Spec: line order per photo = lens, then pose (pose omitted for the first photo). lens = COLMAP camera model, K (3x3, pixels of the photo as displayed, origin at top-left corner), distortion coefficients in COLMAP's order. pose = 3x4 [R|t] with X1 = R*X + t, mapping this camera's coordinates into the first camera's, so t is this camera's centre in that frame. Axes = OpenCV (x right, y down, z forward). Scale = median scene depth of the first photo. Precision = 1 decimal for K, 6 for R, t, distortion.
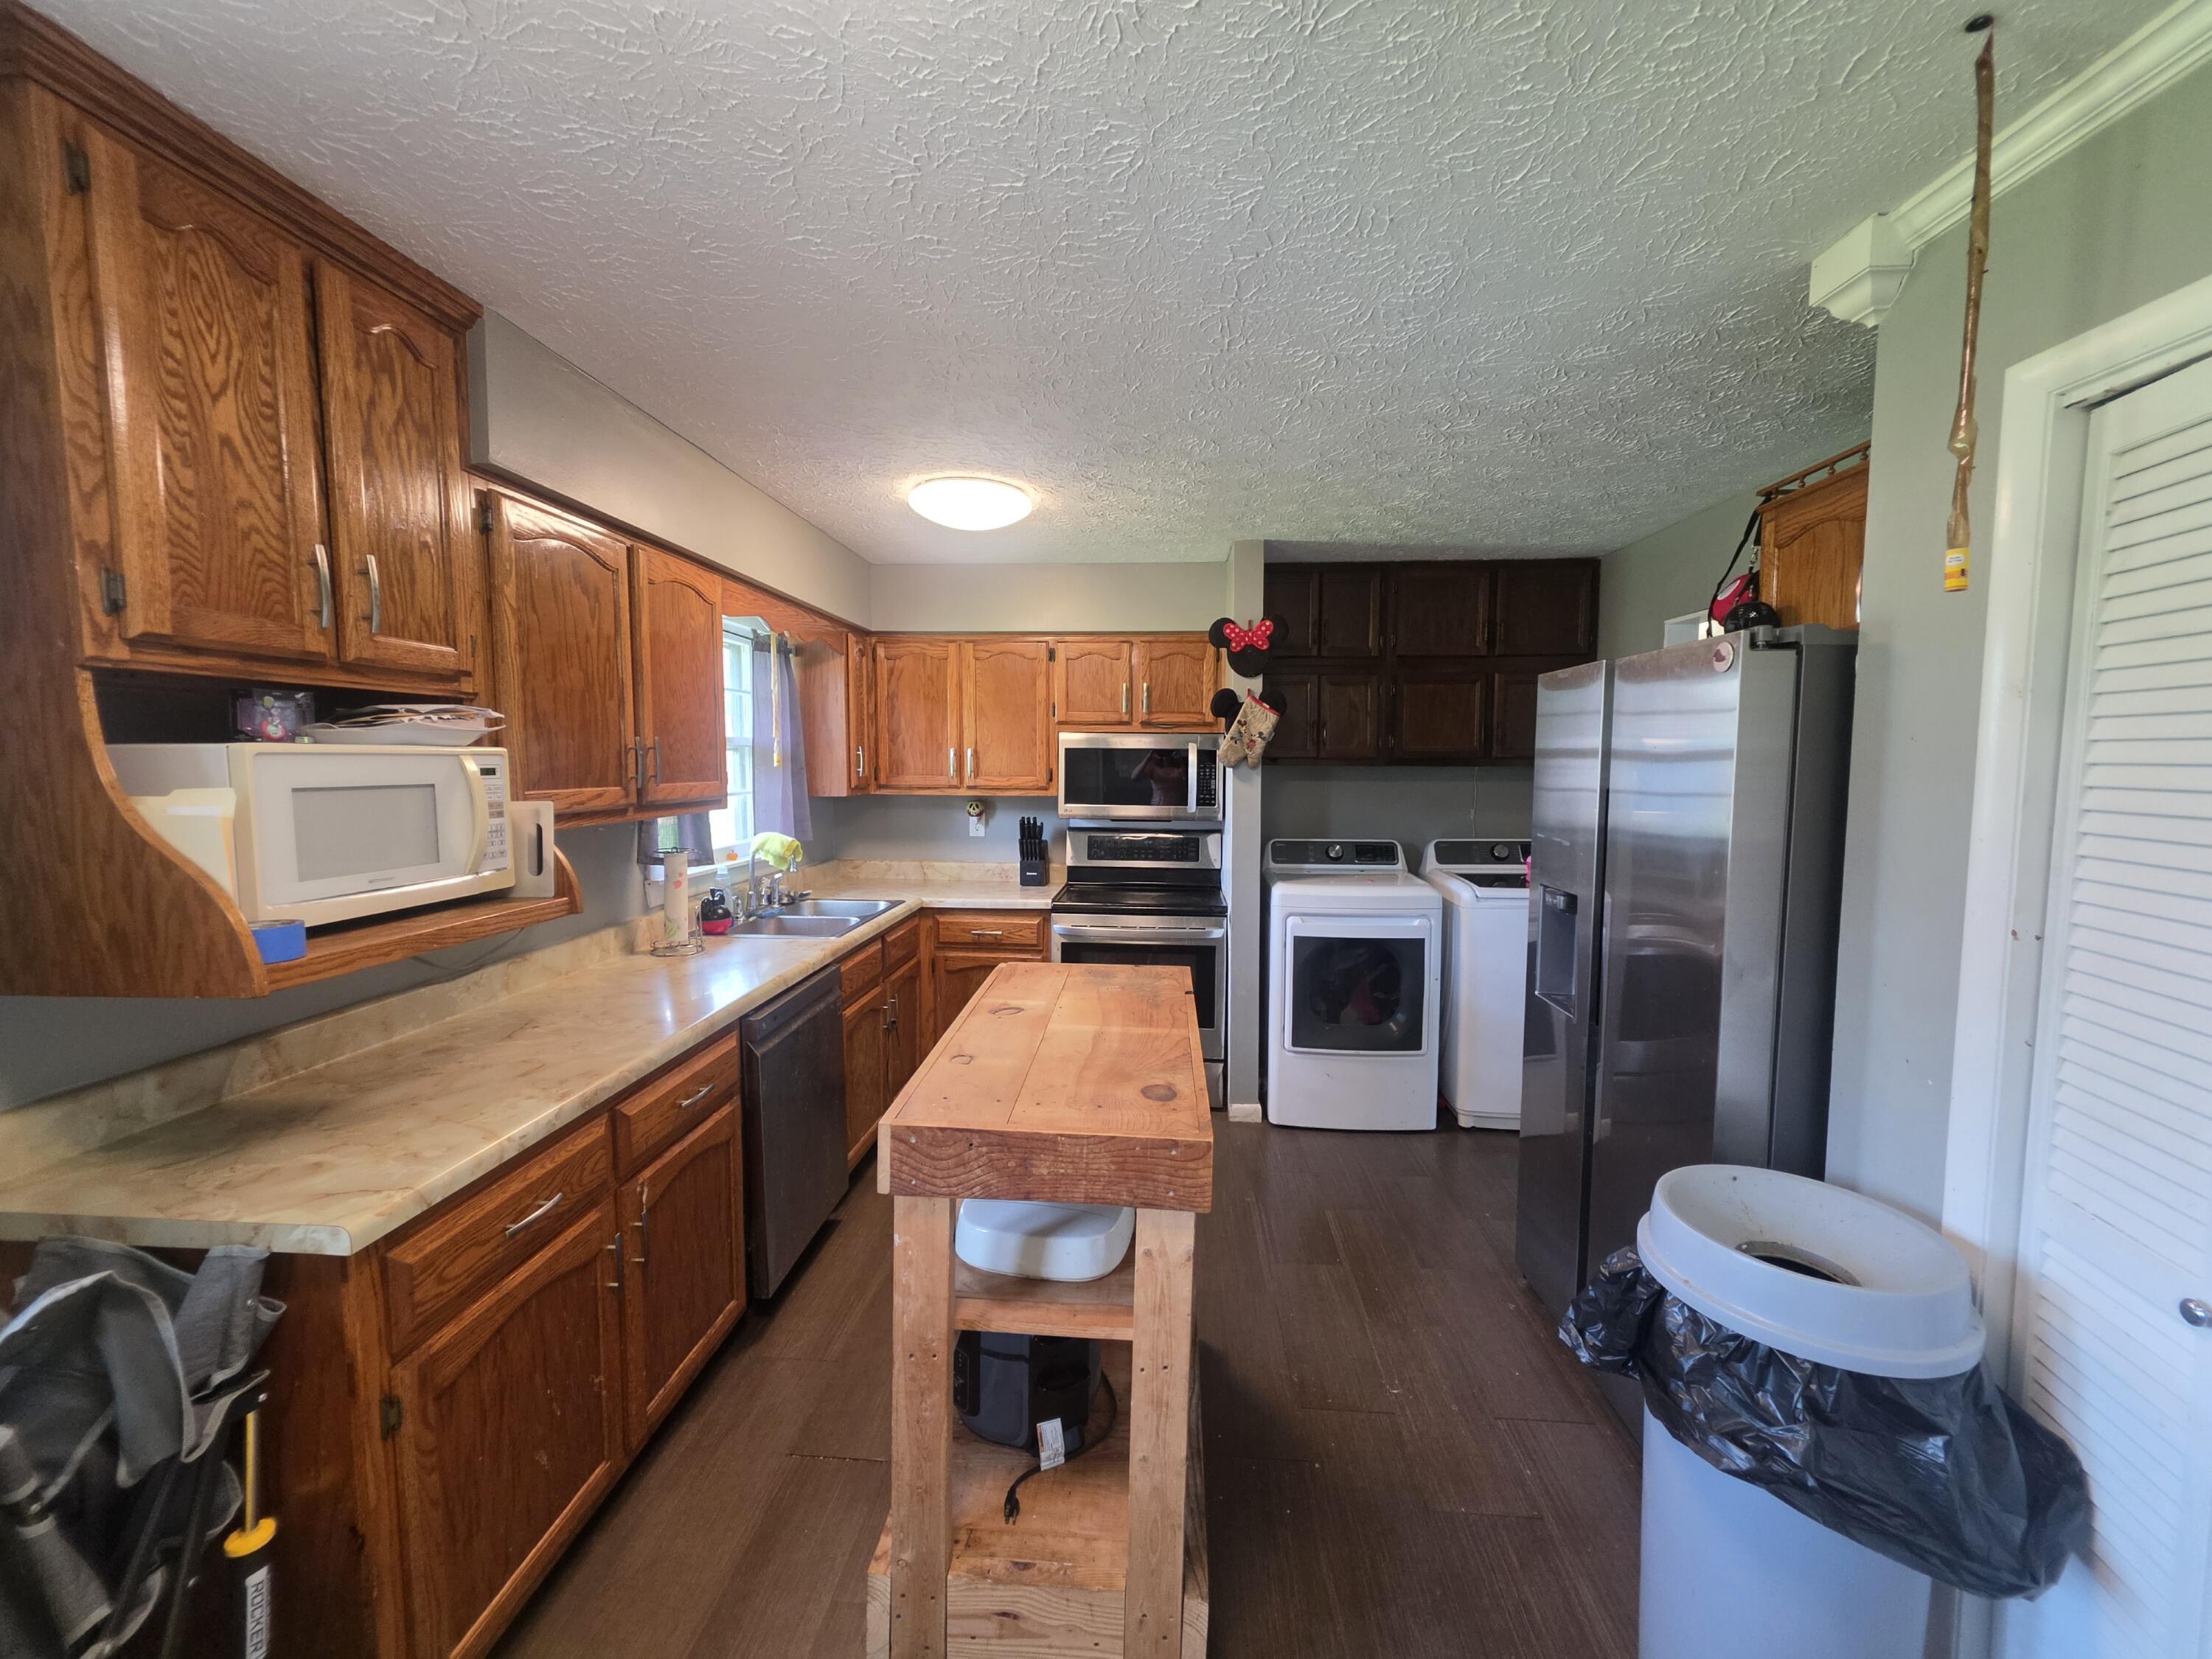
lens RADIAL K [[893.7, 0, 1101.1], [0, 893.7, 828.4], [0, 0, 1]] dist [-0.000659, -0.000140]
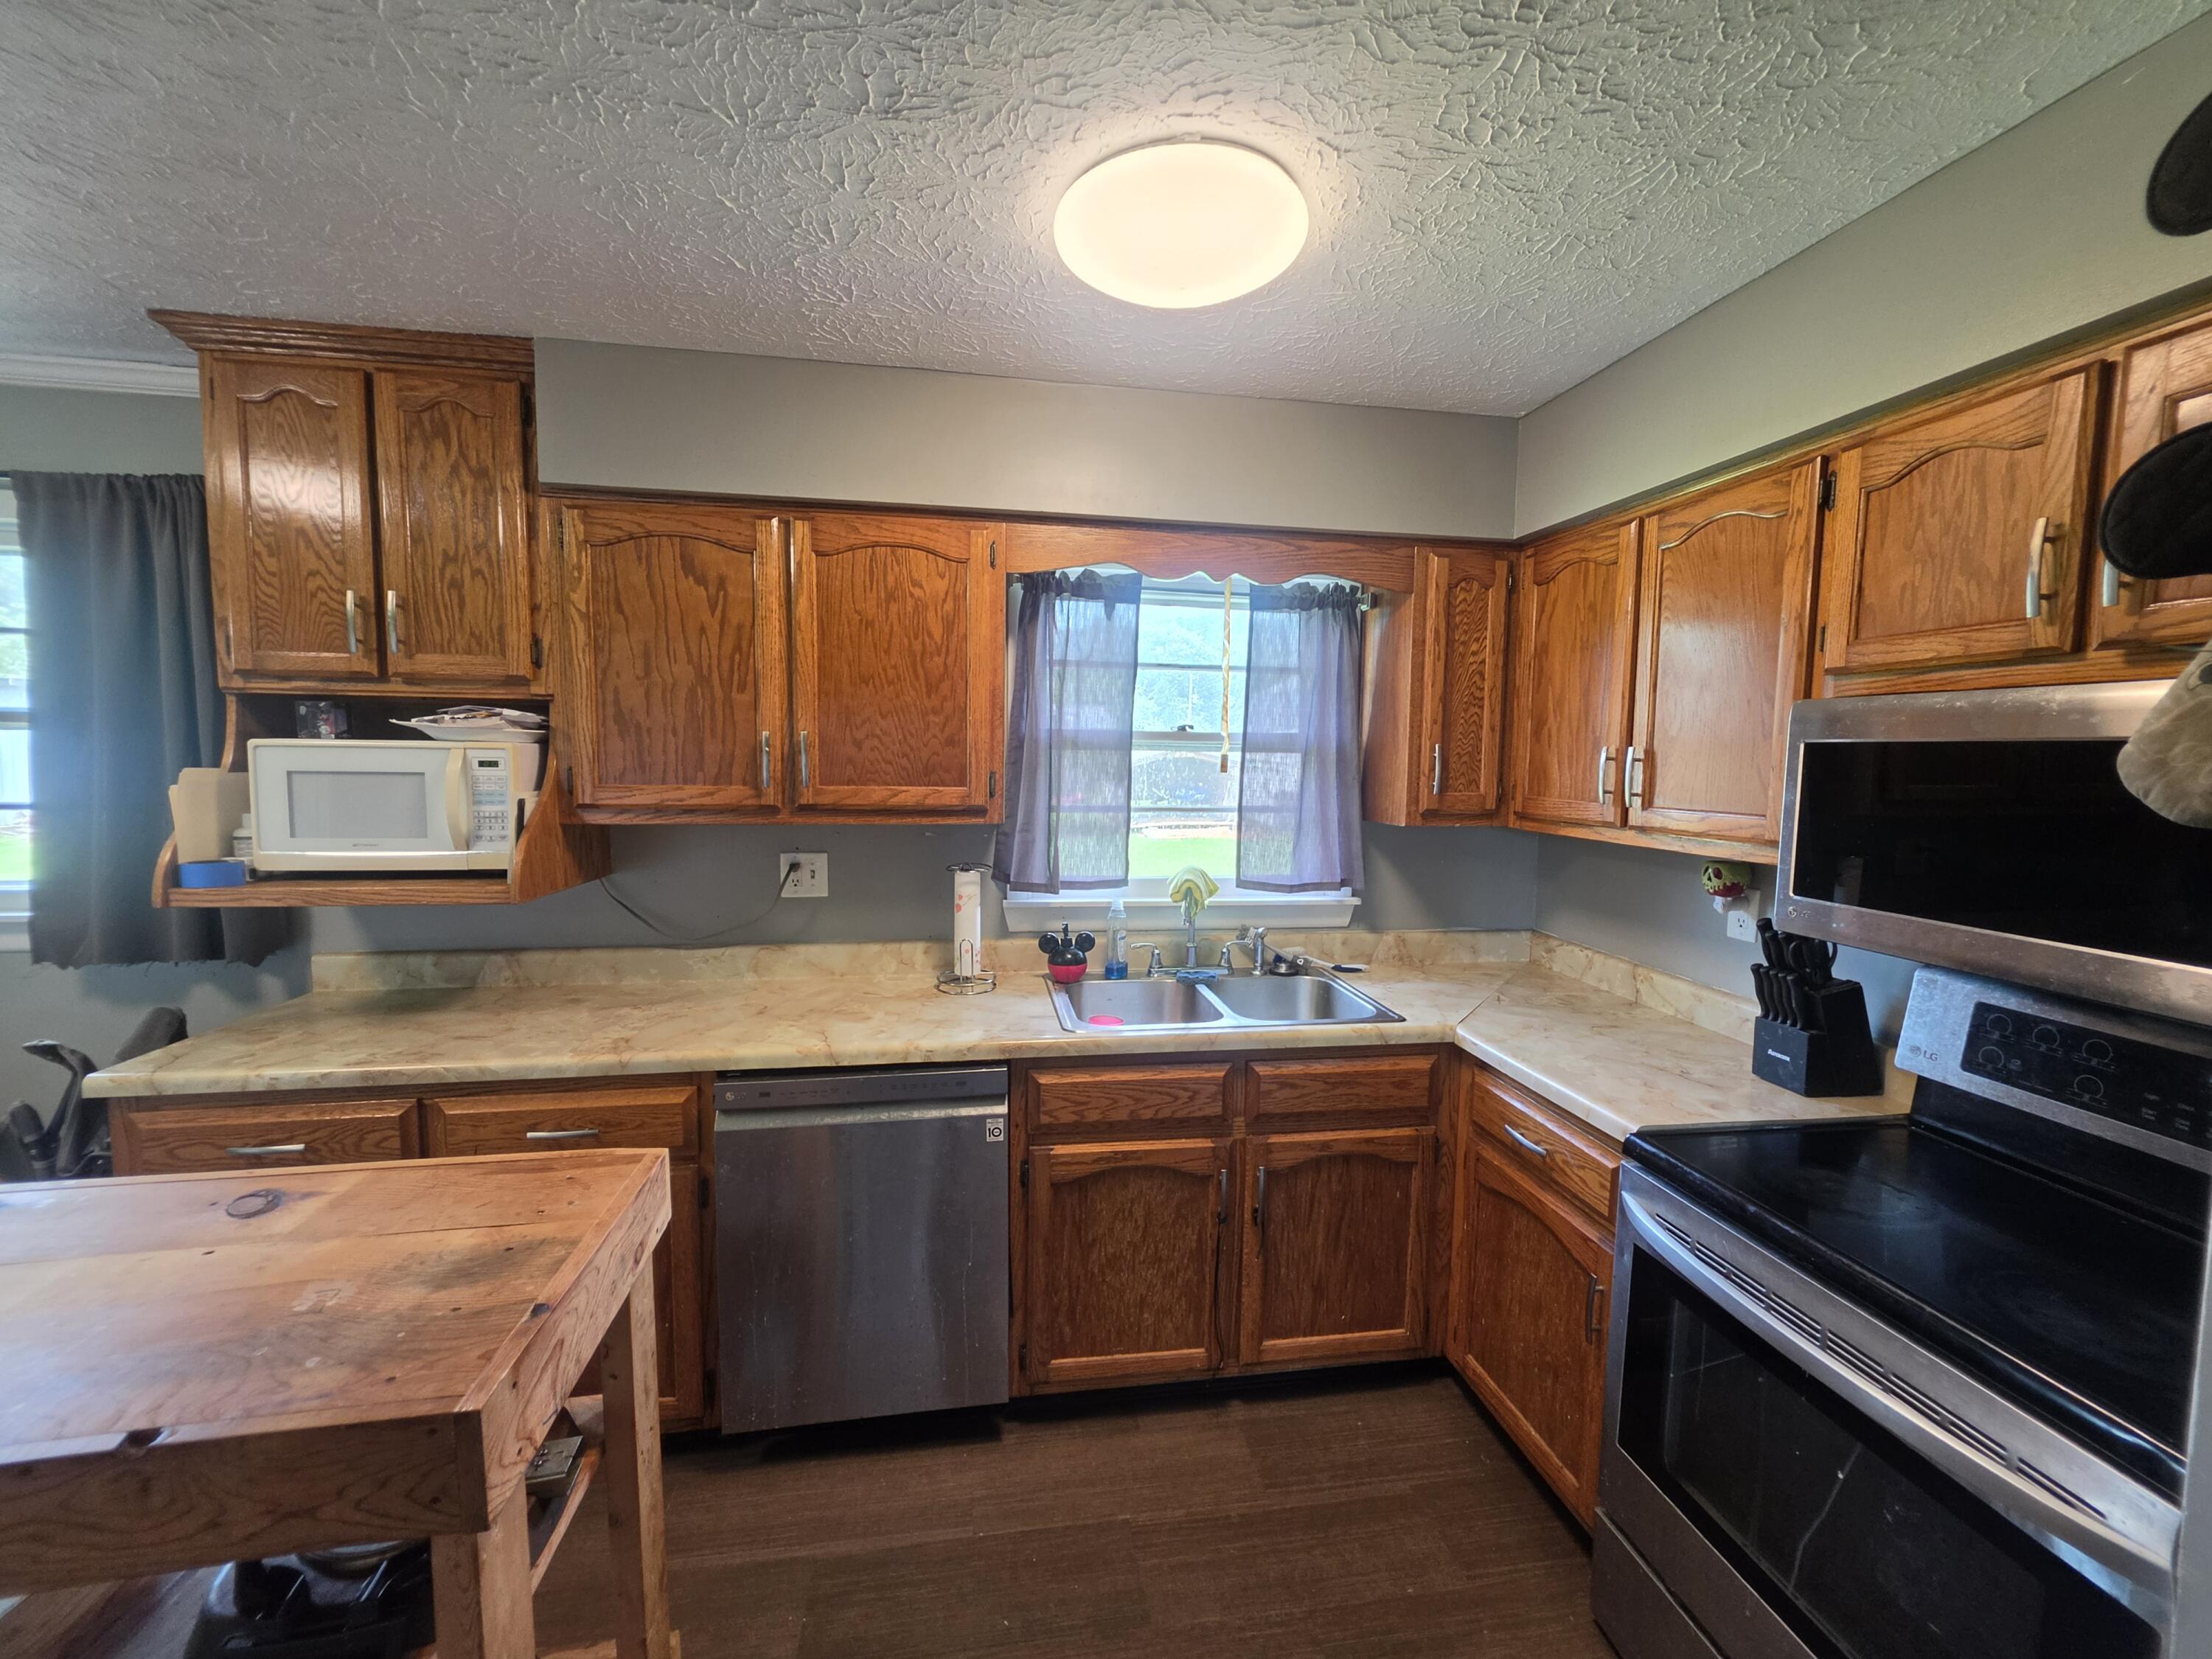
lens RADIAL K [[893.7, 0, 1110.4], [0, 893.7, 830.6], [0, 0, 1]] dist [-0.000659, -0.000140]
pose [[0.226315, 0.081655, -0.970626, 0.590100], [-0.089256, 0.994026, 0.062812, -0.121077], [0.969956, 0.072419, 0.232251, 1.508997]]
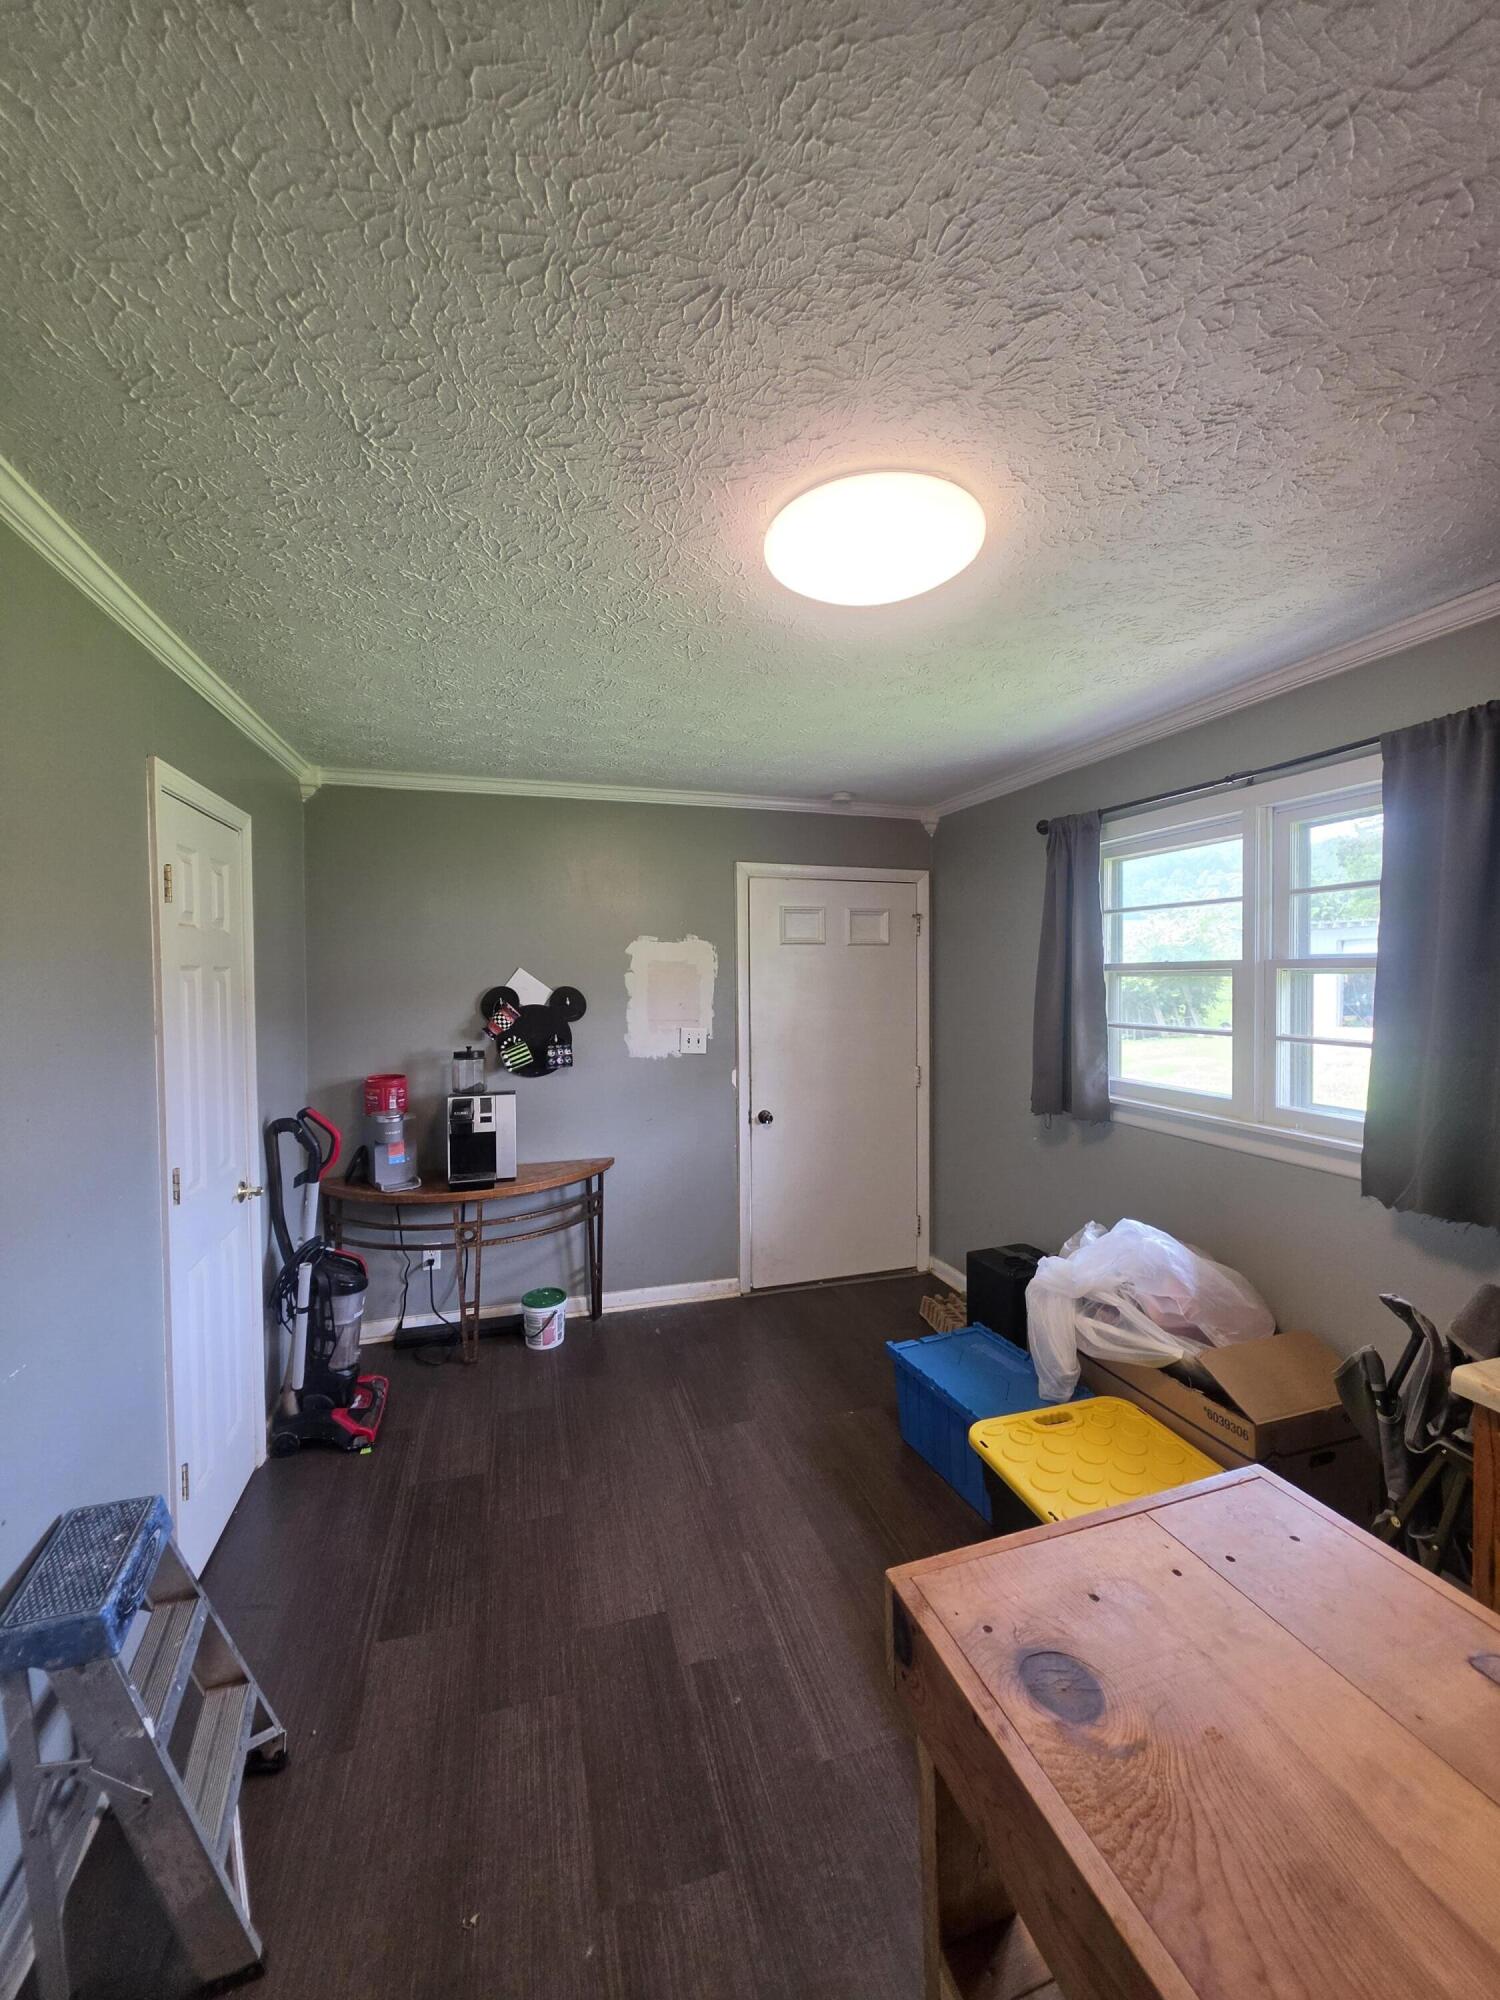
lens RADIAL K [[808.0, 0, 756.6], [0, 808.0, 997.3], [0, 0, 1]] dist [-0.000659, -0.000140]
pose [[-0.930918, 0.021364, -0.364603, 0.343118], [-0.017347, 0.994575, 0.102567, -0.121700], [0.364816, 0.101806, -0.925497, 1.137553]]
